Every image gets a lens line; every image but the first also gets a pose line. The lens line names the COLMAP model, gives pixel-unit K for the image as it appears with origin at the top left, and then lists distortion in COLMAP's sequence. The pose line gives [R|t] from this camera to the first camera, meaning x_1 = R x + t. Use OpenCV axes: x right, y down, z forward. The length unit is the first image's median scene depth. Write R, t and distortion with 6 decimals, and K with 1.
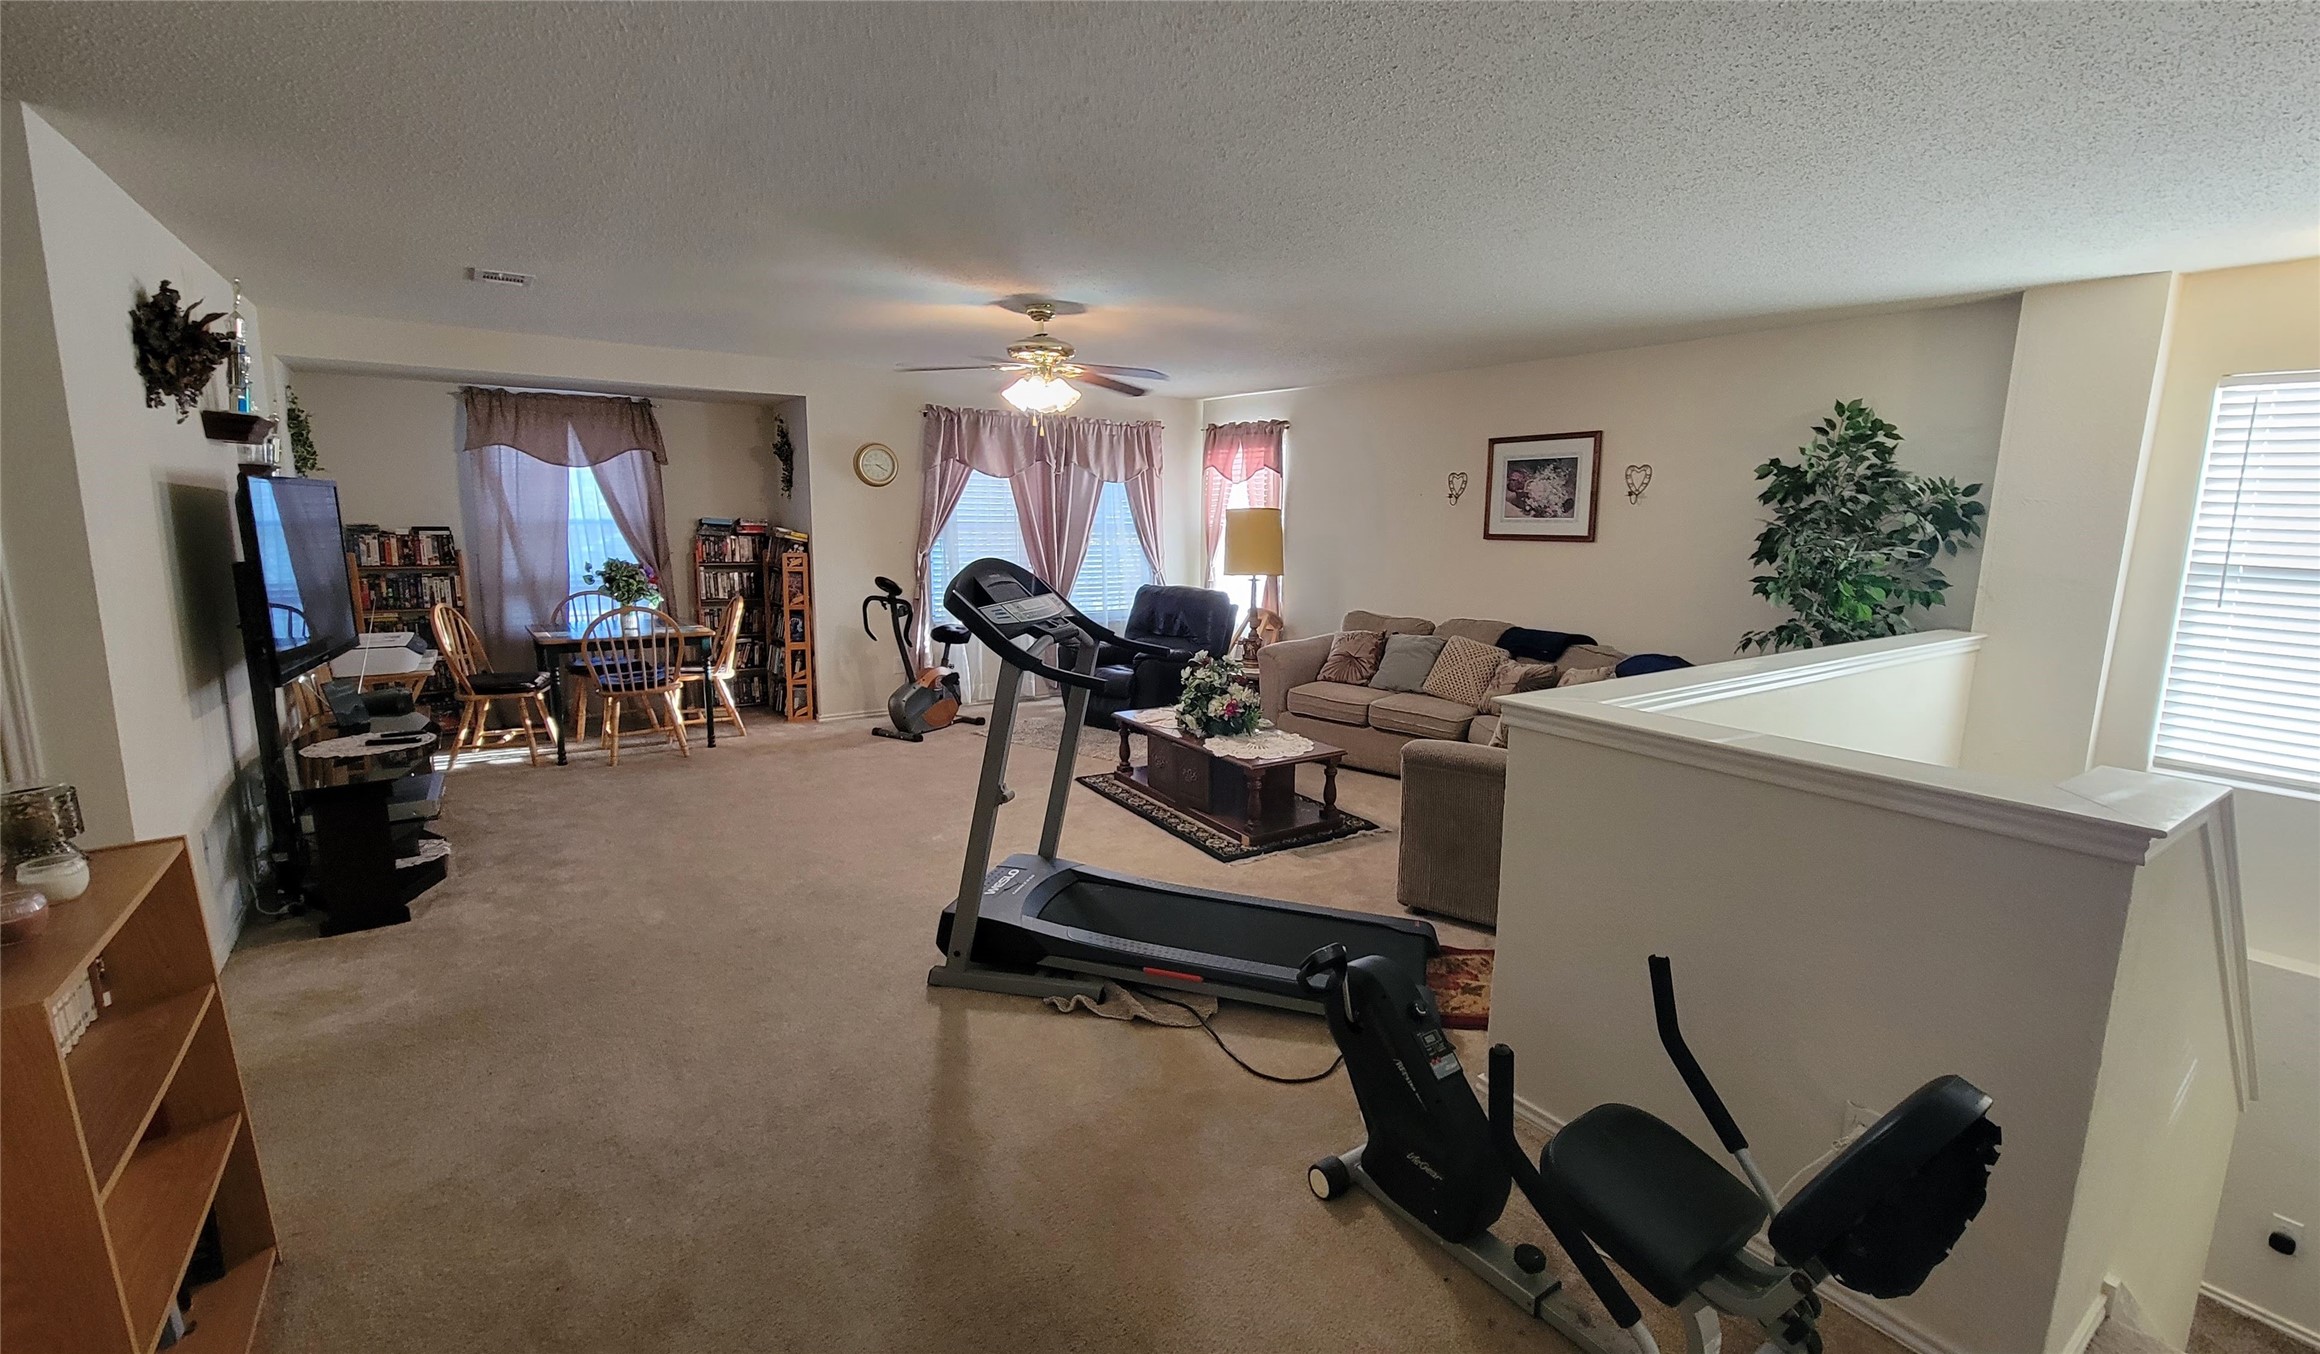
lens RADIAL K [[978.7, 0, 1160.0], [0, 978.7, 677.0], [0, 0, 1]] dist [0.001173, -0.000203]
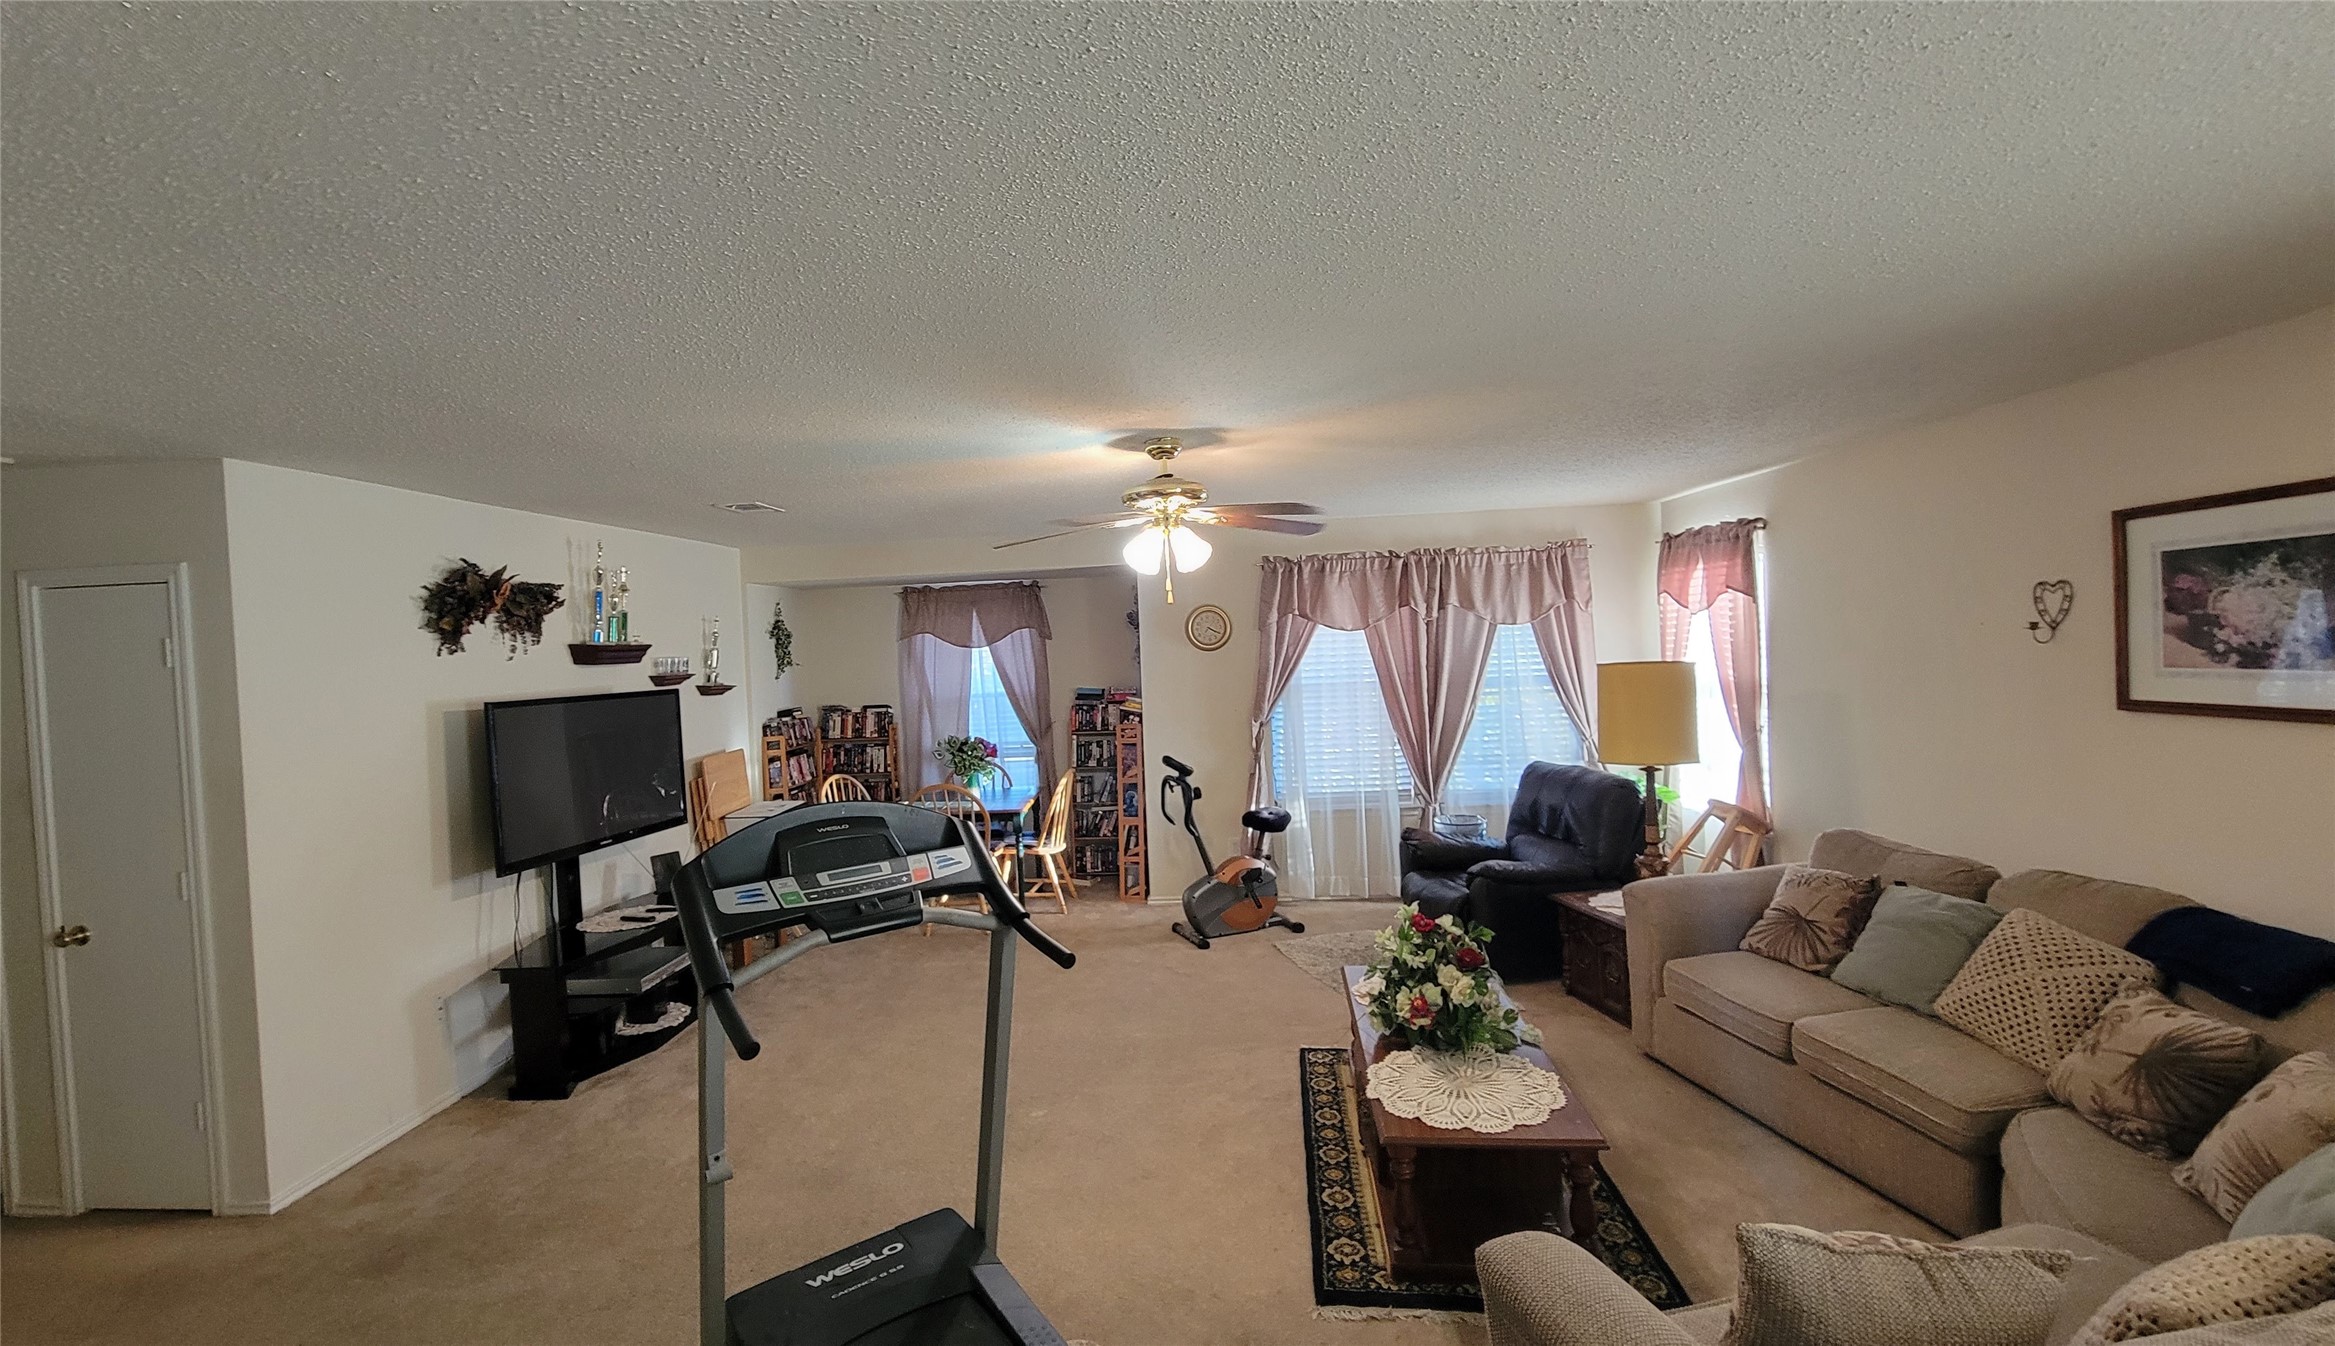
lens RADIAL K [[936.3, 0, 1167.5], [0, 936.3, 673.0], [0, 0, 1]] dist [0.002843, 0.000278]
pose [[0.778074, -0.030538, -0.627430, 0.249607], [-0.048621, 0.992894, -0.108620, -0.082717], [0.626288, 0.115021, 0.771060, 0.324902]]
